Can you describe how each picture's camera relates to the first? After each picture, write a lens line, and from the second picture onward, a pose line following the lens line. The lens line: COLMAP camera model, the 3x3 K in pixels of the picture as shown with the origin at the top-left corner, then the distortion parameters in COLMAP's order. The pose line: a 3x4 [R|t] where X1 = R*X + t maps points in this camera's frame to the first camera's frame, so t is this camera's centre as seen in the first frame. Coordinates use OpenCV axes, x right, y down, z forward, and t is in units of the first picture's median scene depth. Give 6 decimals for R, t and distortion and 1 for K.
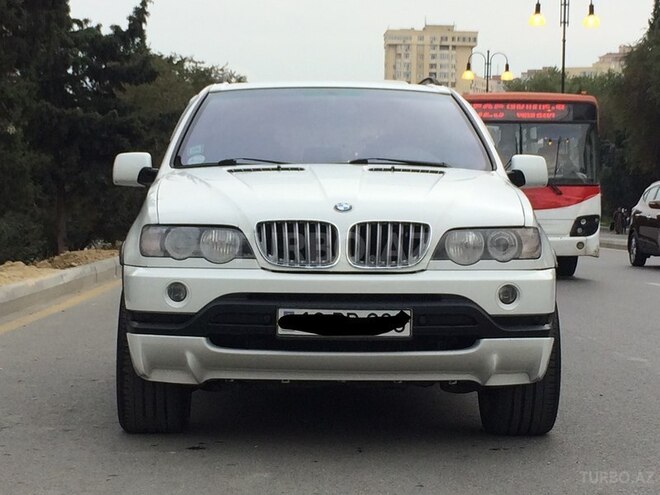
lens RADIAL K [[1572.6, 0, 330.2], [0, 1572.6, 246.8], [0, 0, 1]] dist [0.279280, 0.000000]
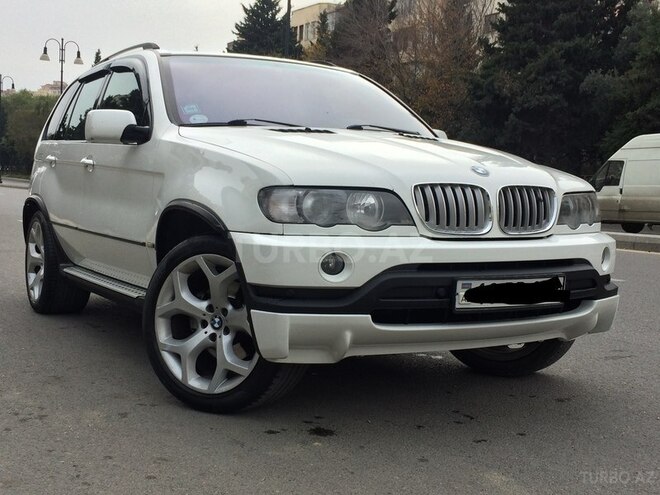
lens RADIAL K [[850.8, 0, 329.8], [0, 850.8, 248.6], [0, 0, 1]] dist [0.005098, 0.000000]
pose [[0.876001, -0.023703, 0.481727, -0.327308], [-0.006713, 0.998096, 0.061317, -0.008825], [-0.482263, -0.056948, 0.874173, 0.590621]]
